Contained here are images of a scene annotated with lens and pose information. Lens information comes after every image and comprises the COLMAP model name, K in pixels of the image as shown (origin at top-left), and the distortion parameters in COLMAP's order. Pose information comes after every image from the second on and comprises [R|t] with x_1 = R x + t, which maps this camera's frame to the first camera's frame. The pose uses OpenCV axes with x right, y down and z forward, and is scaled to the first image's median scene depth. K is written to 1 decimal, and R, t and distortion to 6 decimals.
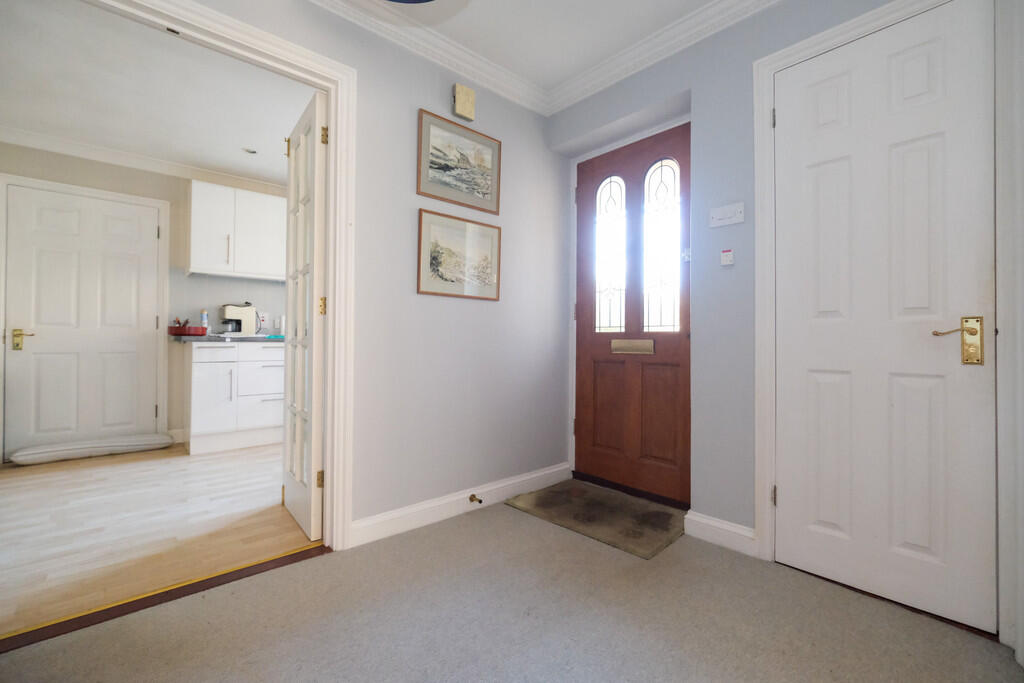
lens RADIAL K [[441.2, 0, 511.6], [0, 441.2, 340.7], [0, 0, 1]] dist [-0.001870, -0.000449]
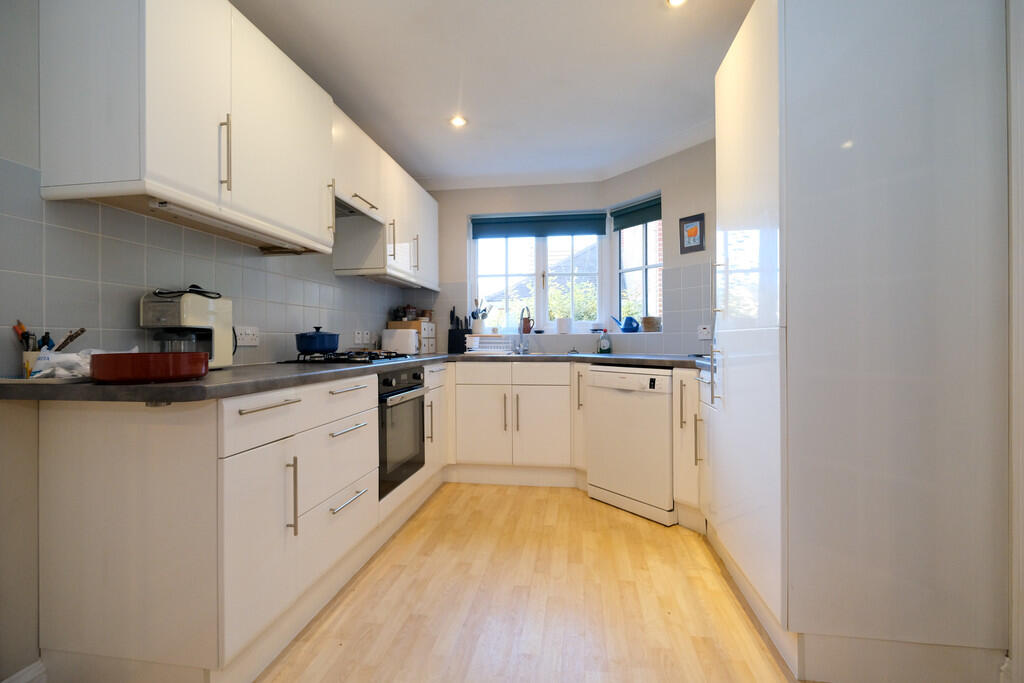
lens RADIAL K [[441.2, 0, 515.8], [0, 441.2, 340.2], [0, 0, 1]] dist [-0.001870, -0.000449]
pose [[0.768175, -0.012508, 0.640118, -0.701836], [0.007901, 0.999918, 0.010057, -0.041090], [-0.640191, -0.002668, 0.768211, 0.537350]]
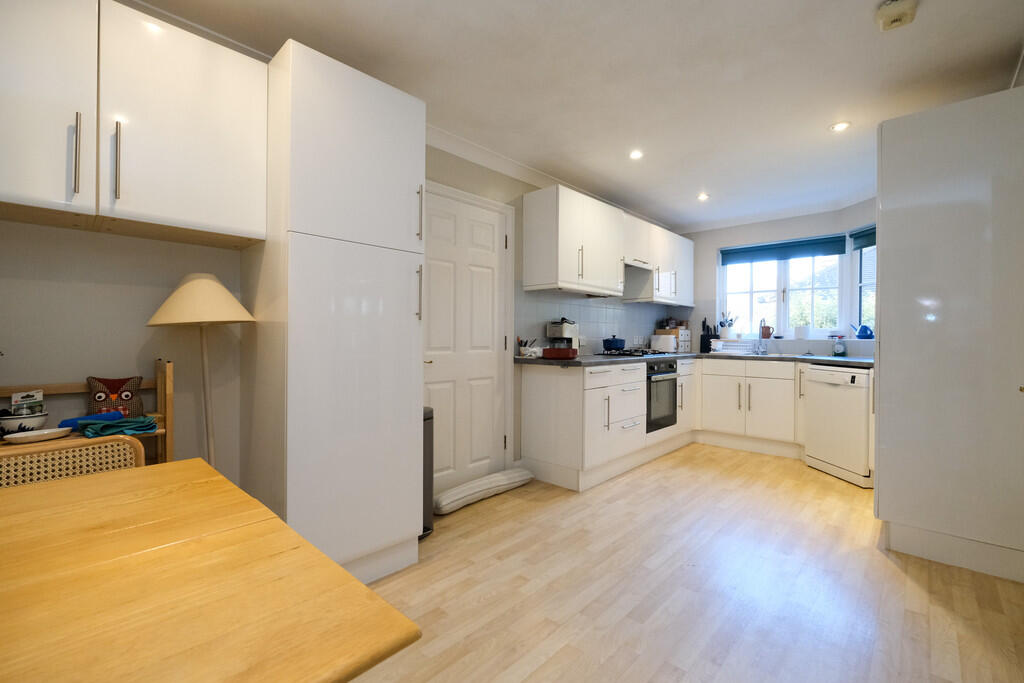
lens RADIAL K [[441.2, 0, 515.2], [0, 441.2, 337.4], [0, 0, 1]] dist [-0.001870, -0.000449]
pose [[0.996191, -0.002109, 0.087172, -0.862722], [0.001610, 0.999982, 0.005794, -0.057399], [-0.087182, -0.005632, 0.996176, 0.108630]]
